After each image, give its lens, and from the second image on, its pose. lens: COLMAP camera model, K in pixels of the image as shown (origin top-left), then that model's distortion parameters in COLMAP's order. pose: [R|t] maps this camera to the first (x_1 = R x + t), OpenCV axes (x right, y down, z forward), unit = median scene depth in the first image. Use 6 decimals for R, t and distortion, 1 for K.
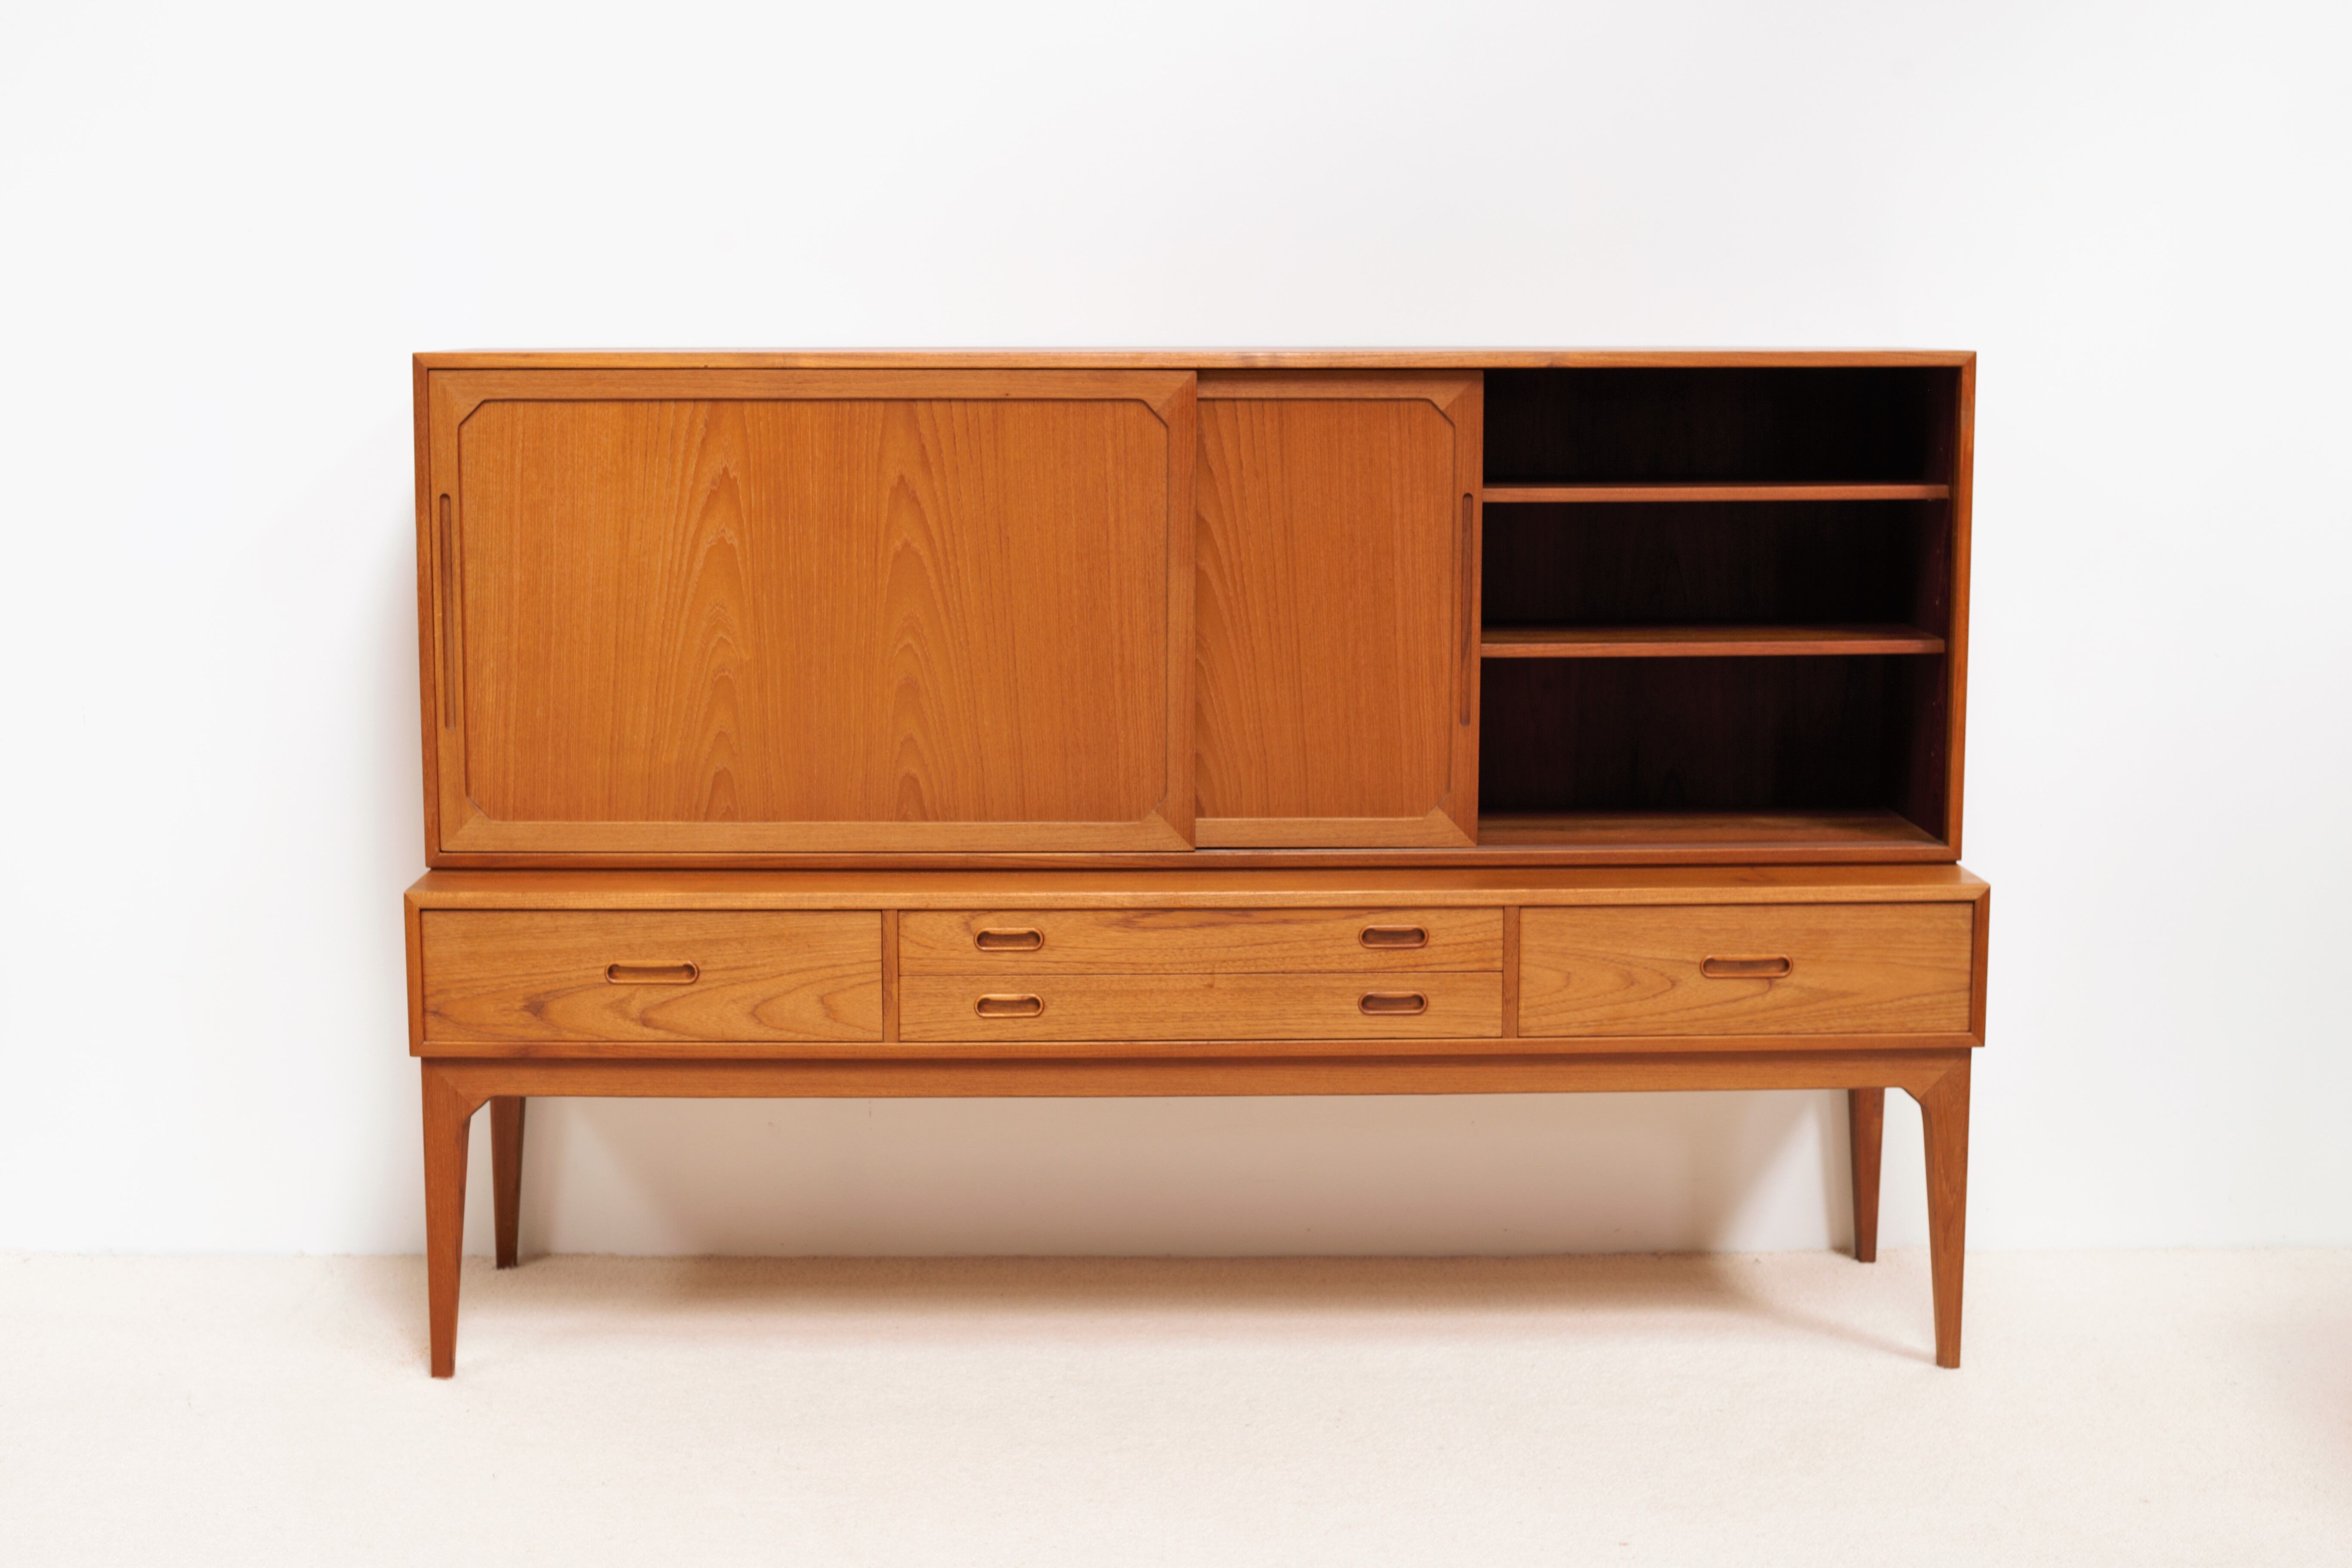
lens RADIAL K [[3480.9, 0, 1169.6], [0, 3480.9, 727.2], [0, 0, 1]] dist [-0.096768, -0.167869]
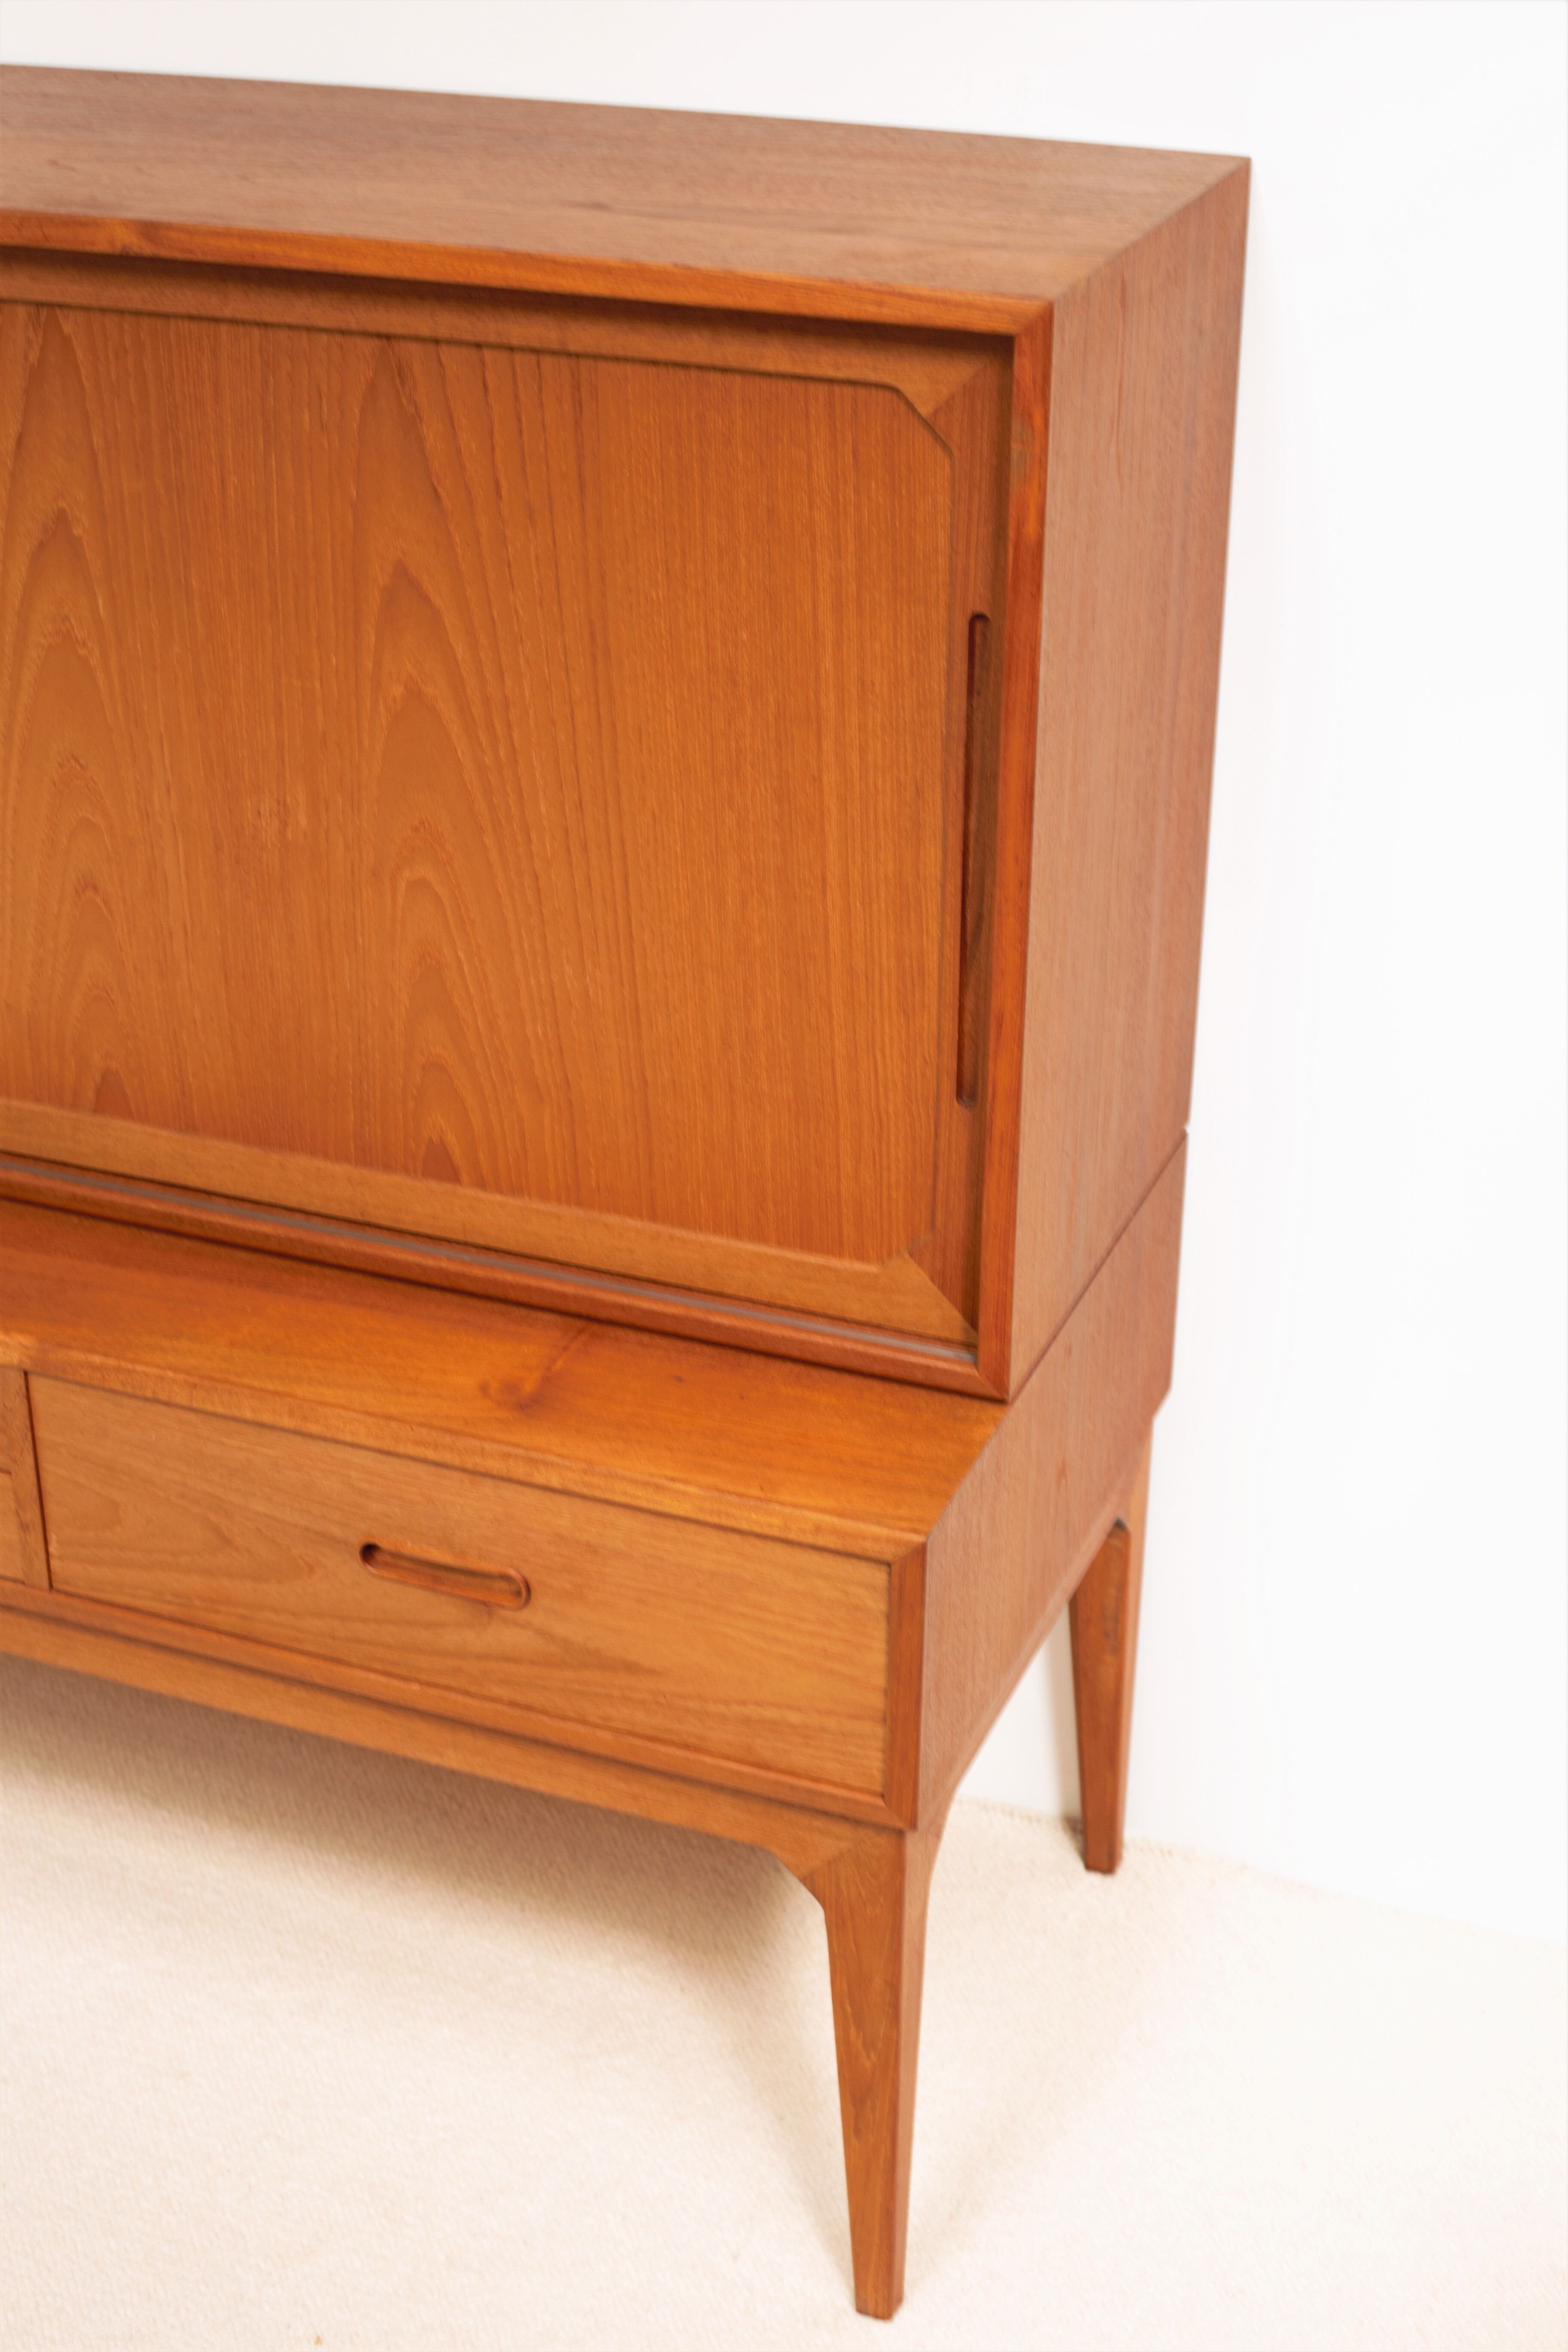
lens RADIAL K [[3480.9, 0, 784.0], [0, 3480.9, 1176.0], [0, 0, 1]] dist [-0.096768, -0.167869]
pose [[0.922426, 0.184705, -0.339137, 0.359801], [-0.054101, 0.931348, 0.360090, -0.156948], [0.382365, -0.313809, 0.869092, 0.609644]]
